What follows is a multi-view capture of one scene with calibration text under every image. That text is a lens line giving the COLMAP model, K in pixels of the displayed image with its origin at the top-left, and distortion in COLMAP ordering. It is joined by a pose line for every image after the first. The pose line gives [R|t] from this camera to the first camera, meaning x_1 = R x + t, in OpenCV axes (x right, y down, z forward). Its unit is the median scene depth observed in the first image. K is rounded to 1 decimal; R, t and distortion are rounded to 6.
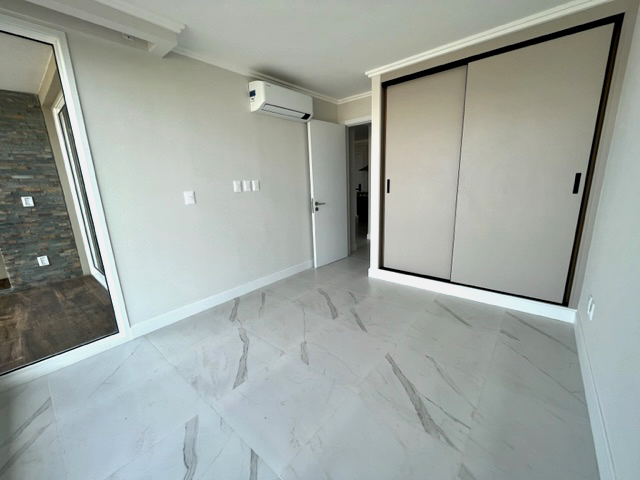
lens RADIAL K [[257.9, 0, 321.3], [0, 257.9, 239.0], [0, 0, 1]] dist [-0.000114, -0.000261]
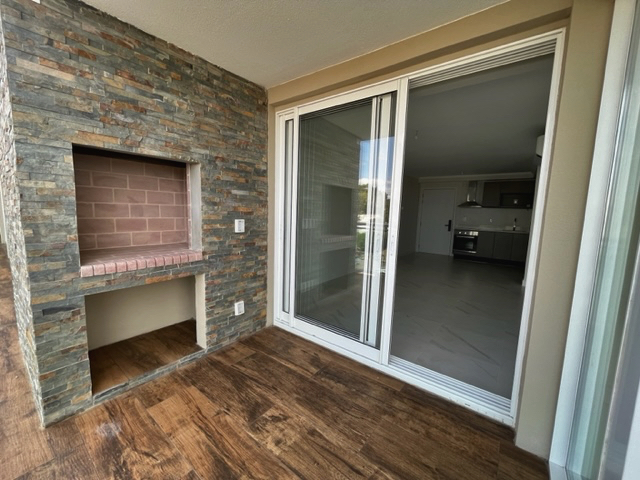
lens RADIAL K [[257.9, 0, 321.3], [0, 257.9, 240.5], [0, 0, 1]] dist [-0.000114, -0.000261]
pose [[0.997170, 0.058384, 0.047371, -0.942863], [-0.053048, 0.992845, -0.106982, -0.038674], [-0.053279, 0.104166, 0.993132, 0.271770]]
